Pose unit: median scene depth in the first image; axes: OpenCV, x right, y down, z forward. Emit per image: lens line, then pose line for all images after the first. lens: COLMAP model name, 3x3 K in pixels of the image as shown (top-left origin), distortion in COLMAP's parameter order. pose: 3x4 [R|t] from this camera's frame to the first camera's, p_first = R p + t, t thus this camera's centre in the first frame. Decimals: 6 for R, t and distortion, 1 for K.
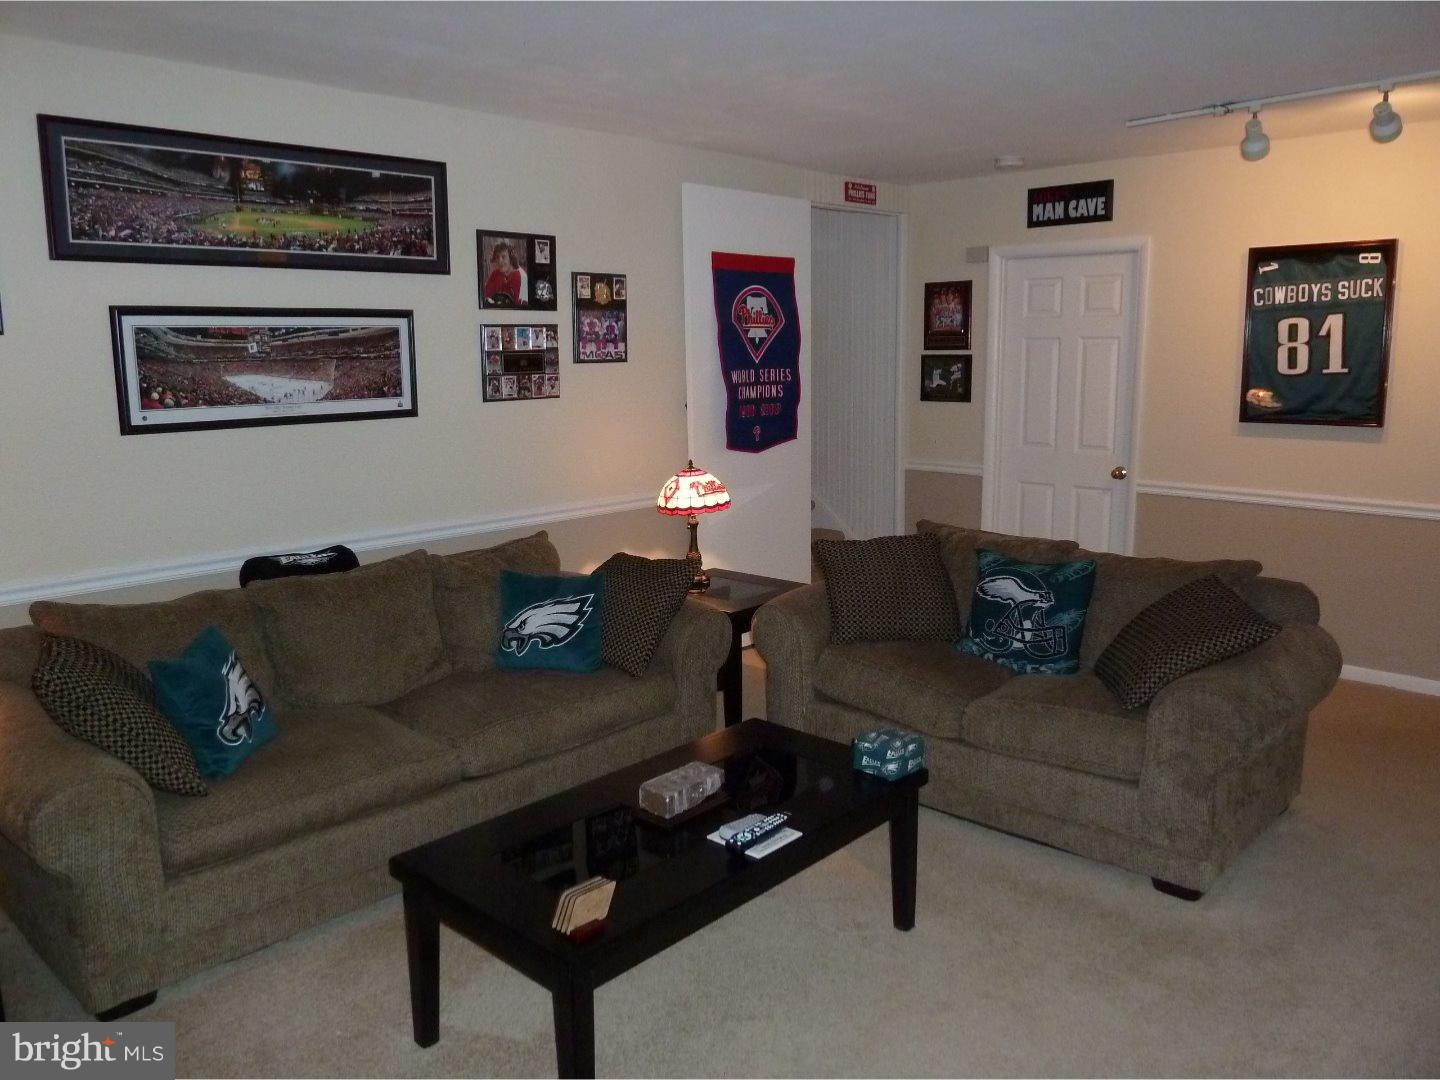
lens RADIAL K [[1077.5, 0, 717.4], [0, 1077.5, 538.8], [0, 0, 1]] dist [-0.043503, 0.006268]
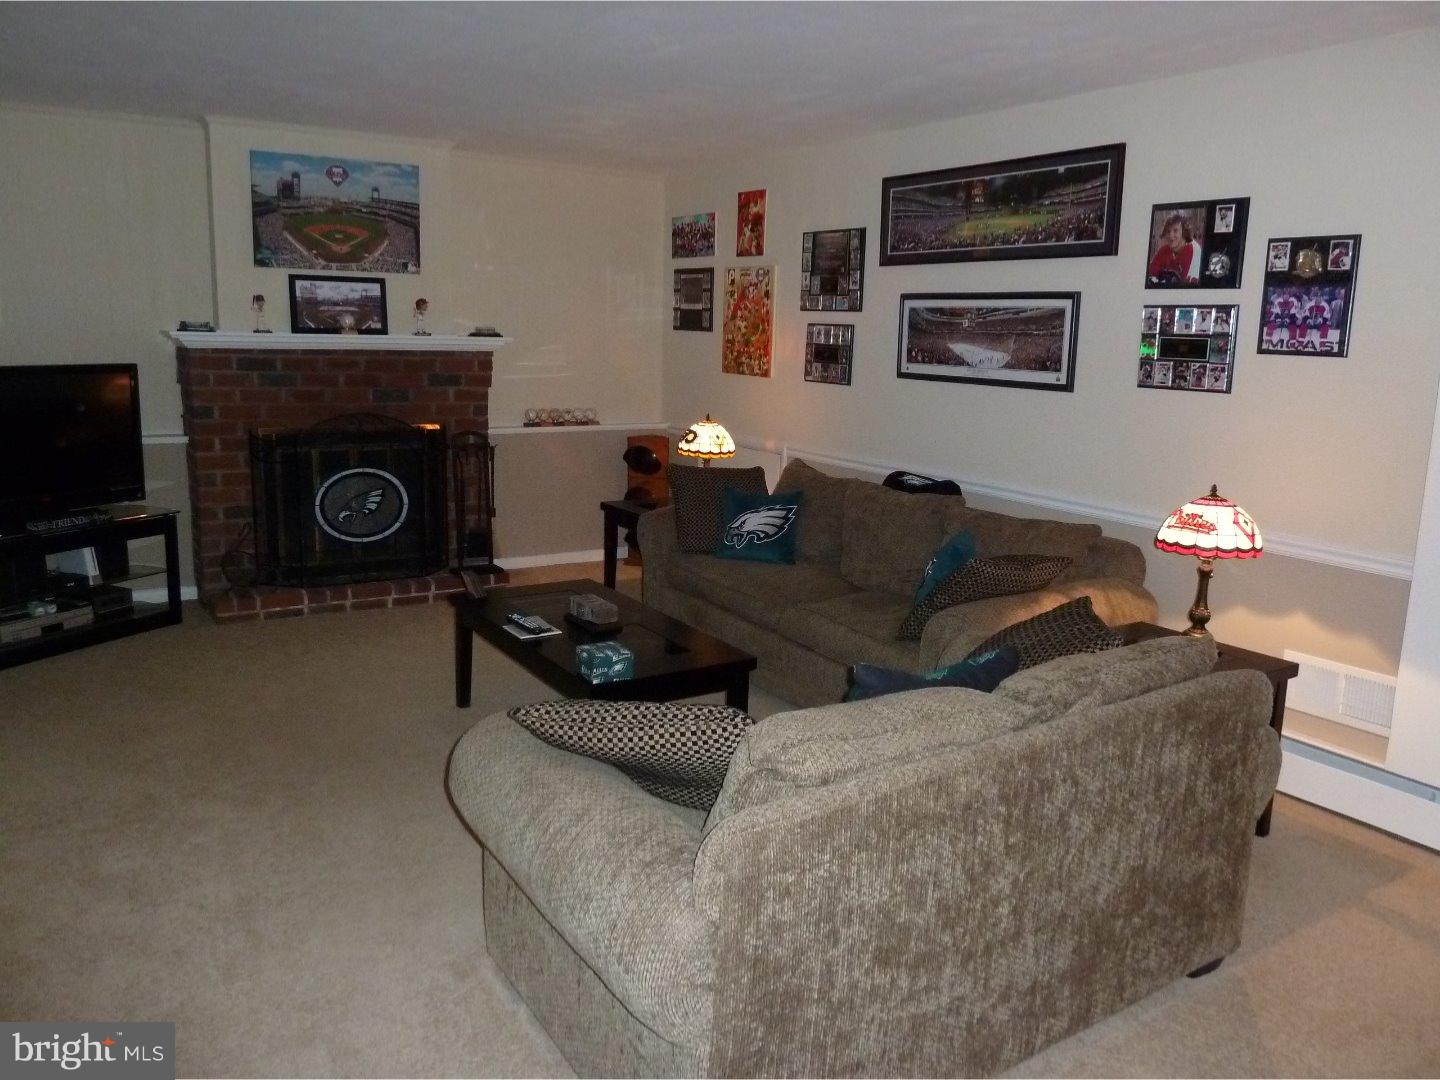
lens RADIAL K [[1077.5, 0, 720.2], [0, 1077.5, 535.5], [0, 0, 1]] dist [-0.043503, 0.006268]
pose [[-0.242187, 0.192664, -0.950908, 0.812900], [-0.188427, 0.952085, 0.240893, -0.163319], [0.951757, 0.237518, -0.194280, 0.878552]]
